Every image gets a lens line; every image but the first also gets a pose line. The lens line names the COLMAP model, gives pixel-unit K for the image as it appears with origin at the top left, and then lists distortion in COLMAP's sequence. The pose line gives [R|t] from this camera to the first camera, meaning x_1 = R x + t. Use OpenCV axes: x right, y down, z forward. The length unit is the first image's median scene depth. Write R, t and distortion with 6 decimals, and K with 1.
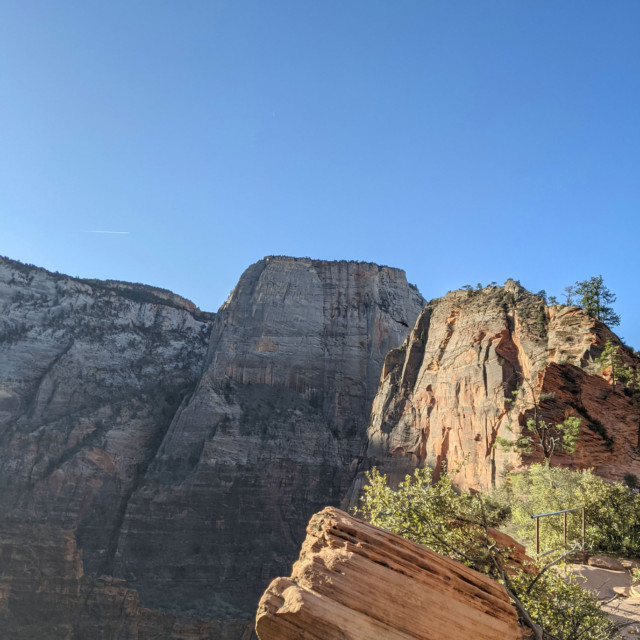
lens RADIAL K [[675.5, 0, 320.0], [0, 675.5, 320.0], [0, 0, 1]] dist [0.116612, -0.260273]
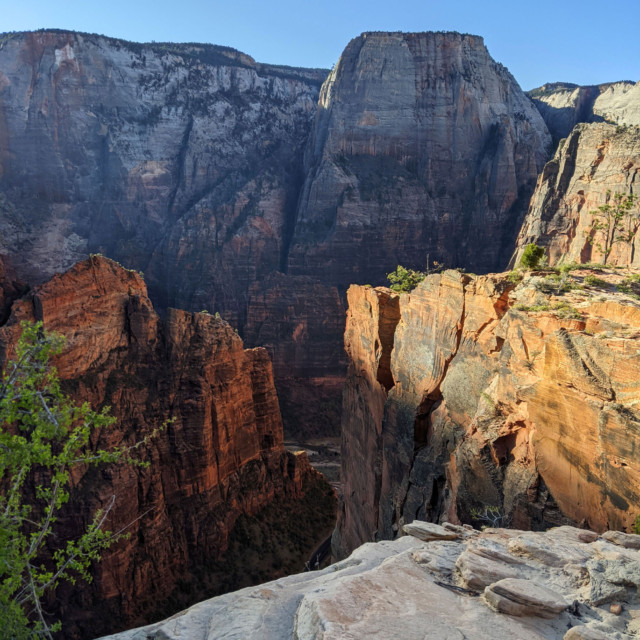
lens RADIAL K [[675.5, 0, 320.0], [0, 675.5, 320.0], [0, 0, 1]] dist [0.116612, -0.260273]
pose [[0.999170, -0.040575, 0.003525, -0.187268], [0.035989, 0.920118, 0.389984, -0.108984], [-0.019067, -0.389534, 0.920815, -0.221081]]
